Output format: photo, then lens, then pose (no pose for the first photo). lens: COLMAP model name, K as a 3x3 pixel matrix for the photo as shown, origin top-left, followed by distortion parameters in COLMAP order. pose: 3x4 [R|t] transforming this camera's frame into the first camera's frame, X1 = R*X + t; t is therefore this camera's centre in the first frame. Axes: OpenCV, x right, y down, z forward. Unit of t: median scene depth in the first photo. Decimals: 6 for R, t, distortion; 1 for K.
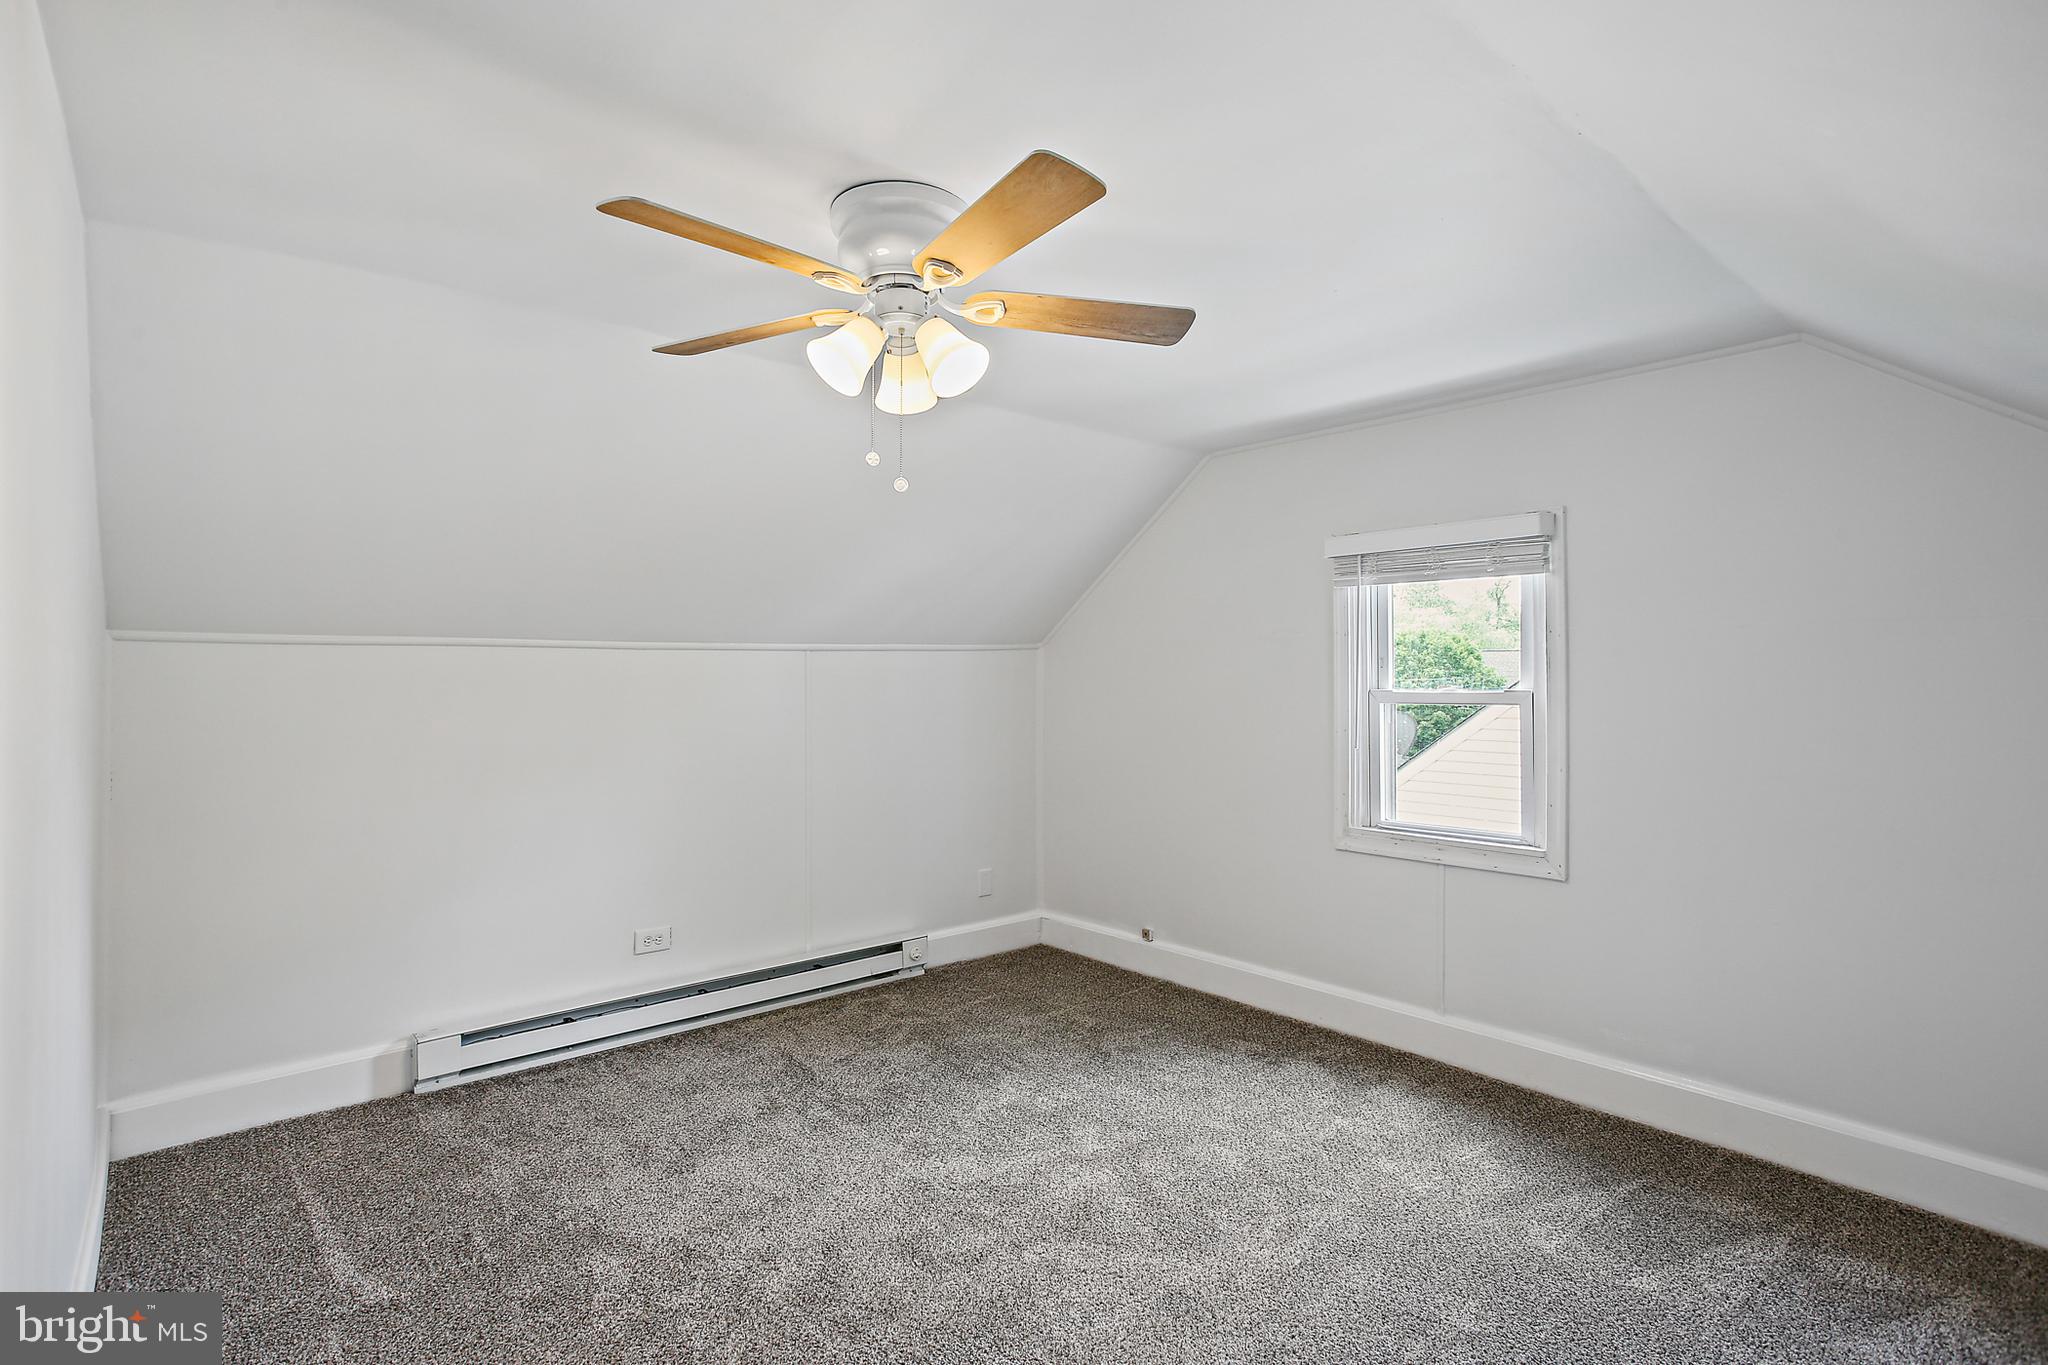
lens RADIAL K [[1013.5, 0, 1008.9], [0, 1013.5, 693.5], [0, 0, 1]] dist [-0.041480, 0.039435]
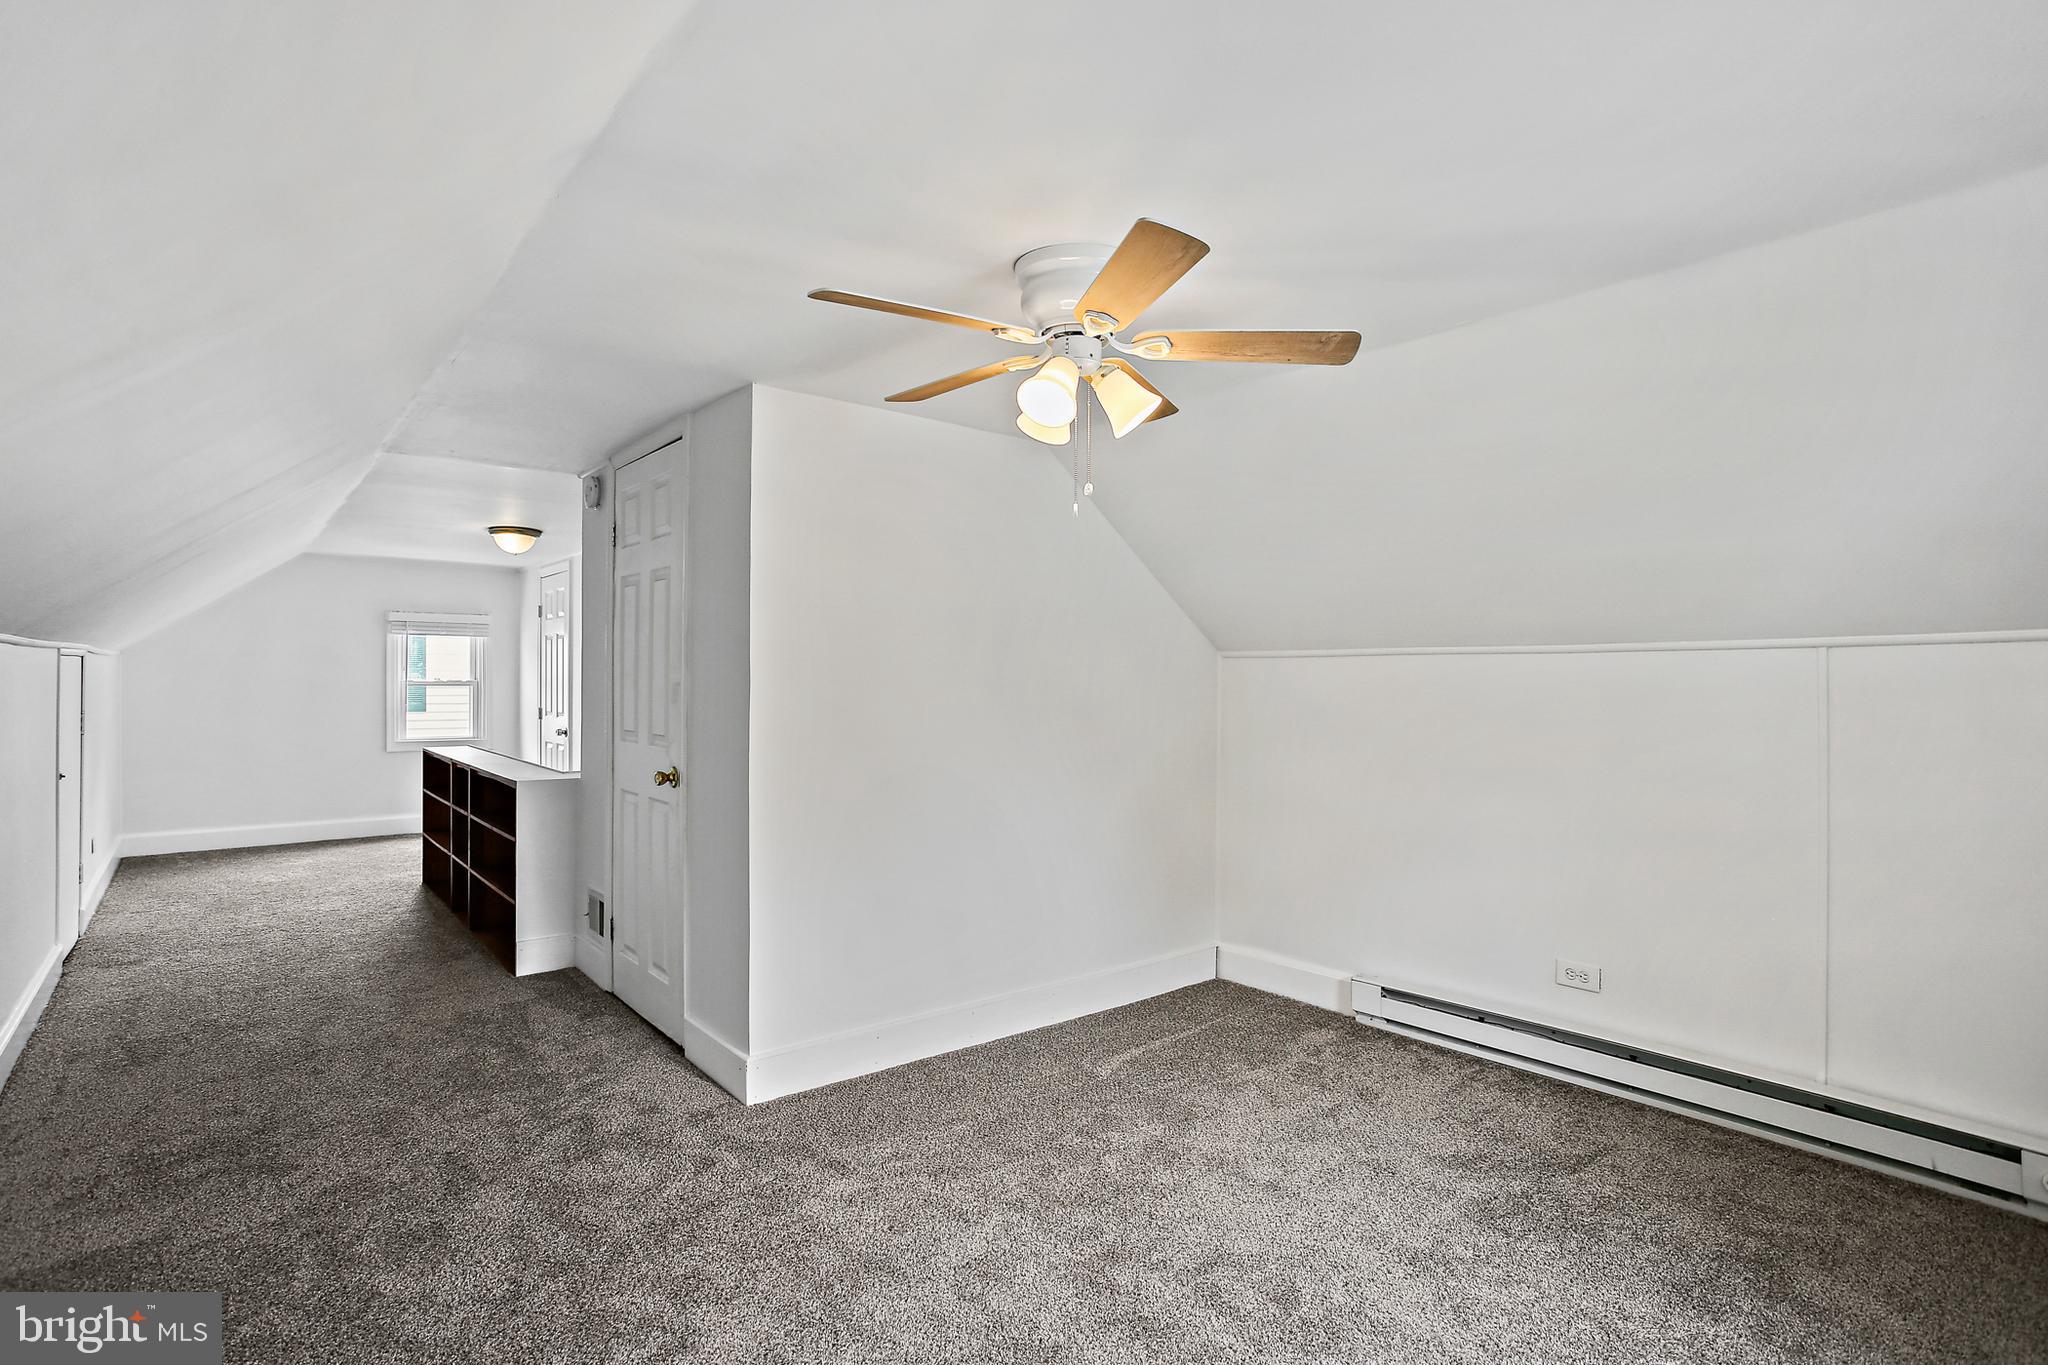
lens RADIAL K [[1013.5, 0, 1008.9], [0, 1013.5, 693.5], [0, 0, 1]] dist [-0.041480, 0.039435]
pose [[-0.014554, 0.011012, -0.999833, 0.604477], [-0.025338, 0.999614, 0.011378, -0.004155], [0.999573, 0.025499, -0.014269, 0.549953]]
